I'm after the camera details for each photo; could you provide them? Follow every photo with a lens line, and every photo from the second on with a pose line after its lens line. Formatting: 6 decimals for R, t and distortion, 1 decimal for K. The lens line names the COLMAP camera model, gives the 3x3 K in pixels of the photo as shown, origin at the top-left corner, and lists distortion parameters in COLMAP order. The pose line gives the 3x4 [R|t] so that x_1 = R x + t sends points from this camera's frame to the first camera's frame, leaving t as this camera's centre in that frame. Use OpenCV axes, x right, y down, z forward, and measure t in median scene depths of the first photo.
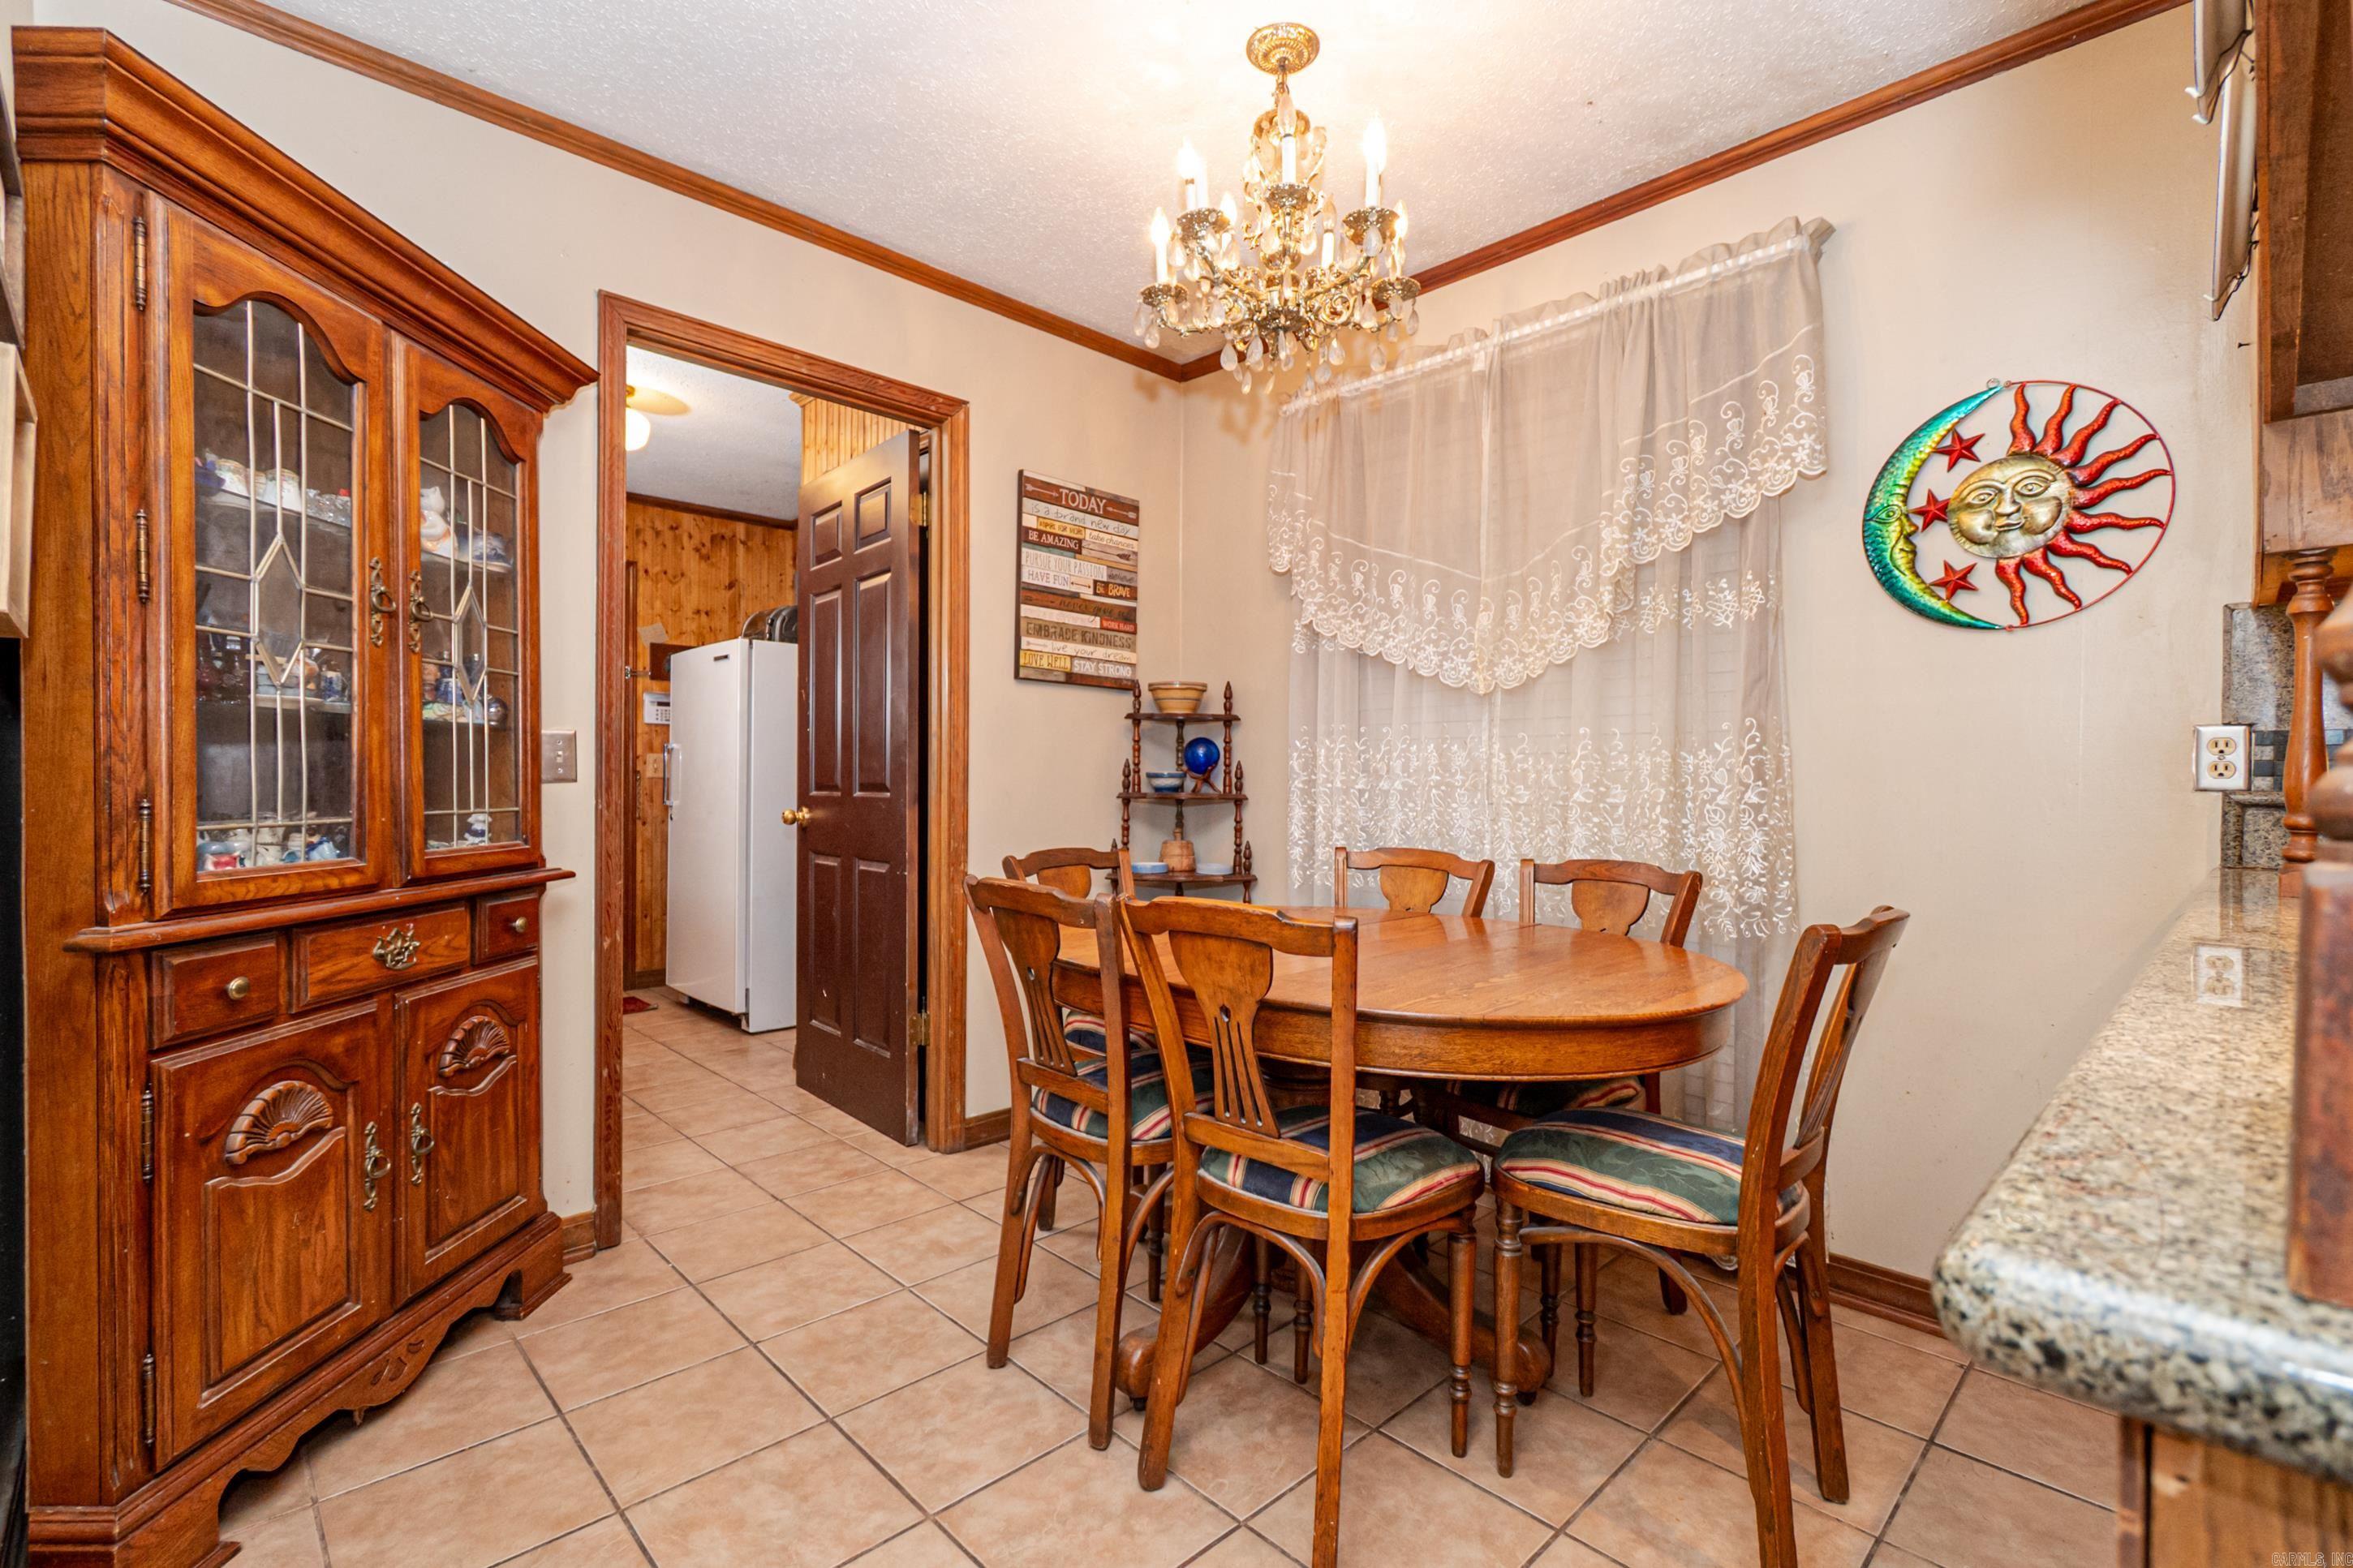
lens RADIAL K [[1058.1, 0, 1180.9], [0, 1058.1, 771.9], [0, 0, 1]] dist [-0.018029, 0.000427]
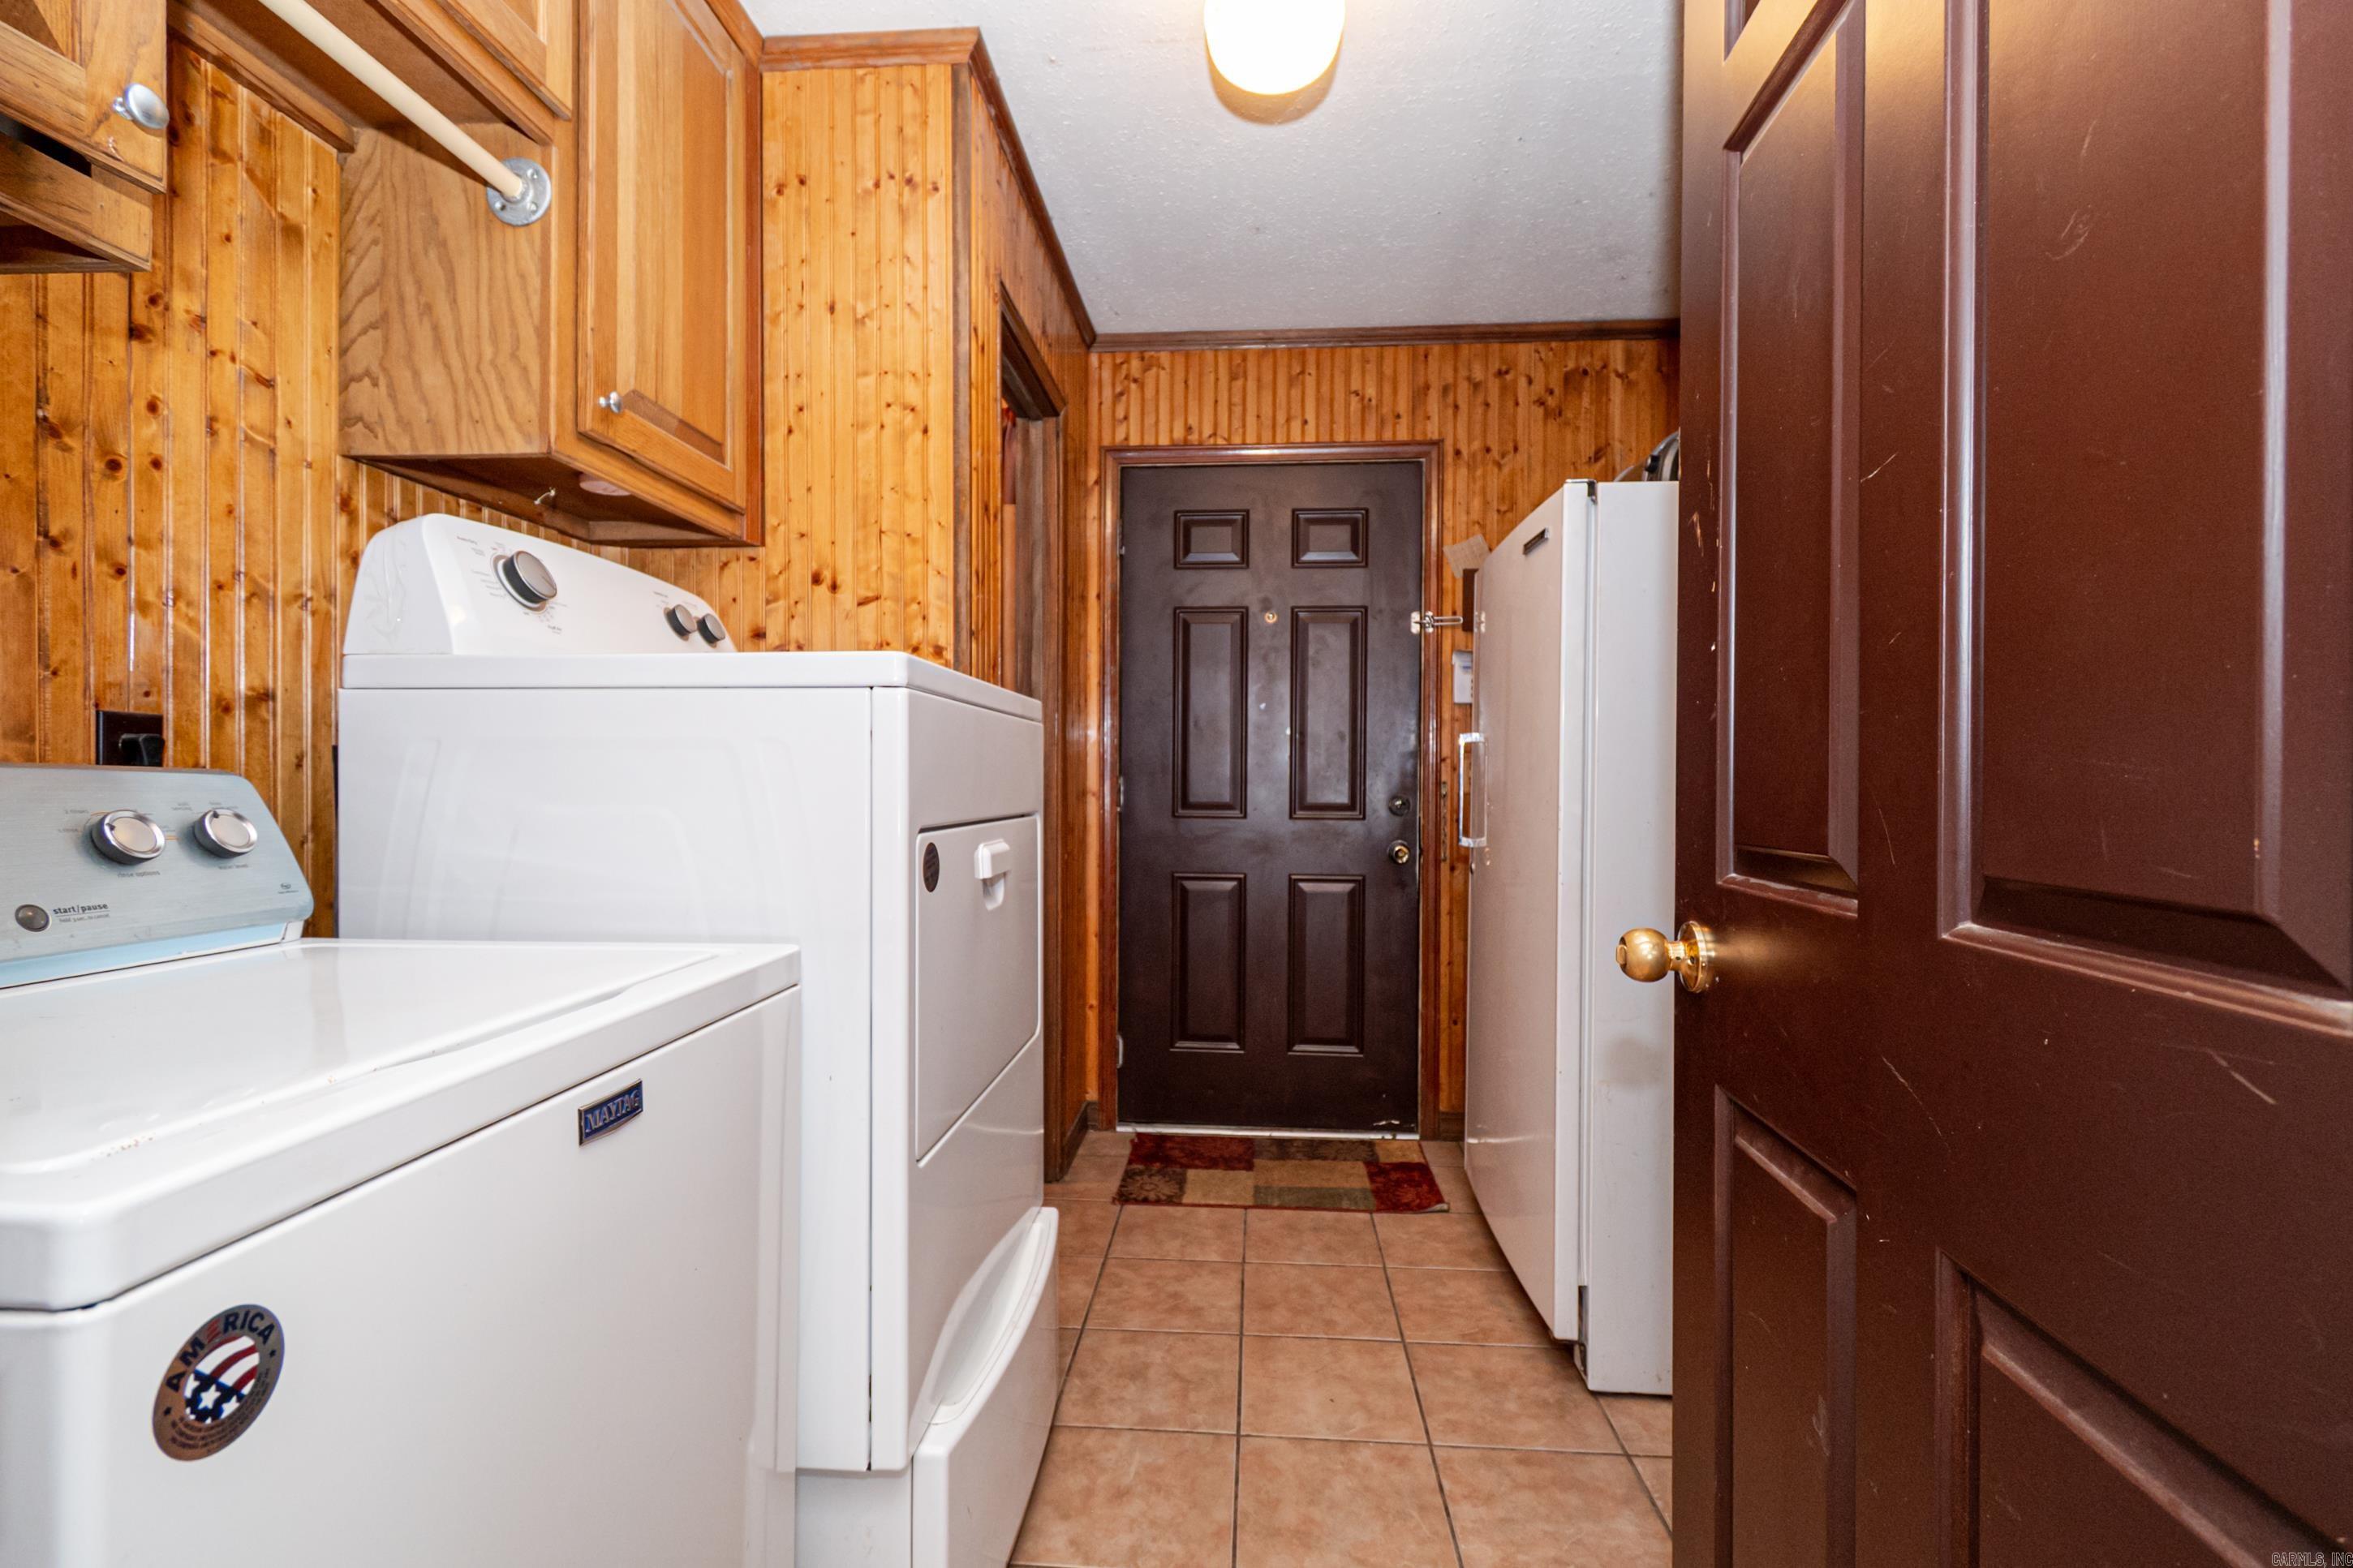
lens RADIAL K [[1058.1, 0, 1190.7], [0, 1058.1, 776.2], [0, 0, 1]] dist [-0.018029, 0.000427]
pose [[0.672671, 0.007693, -0.739901, -0.162649], [-0.013205, 0.999912, -0.001609, -0.003063], [0.739823, 0.010853, 0.672713, 0.481307]]
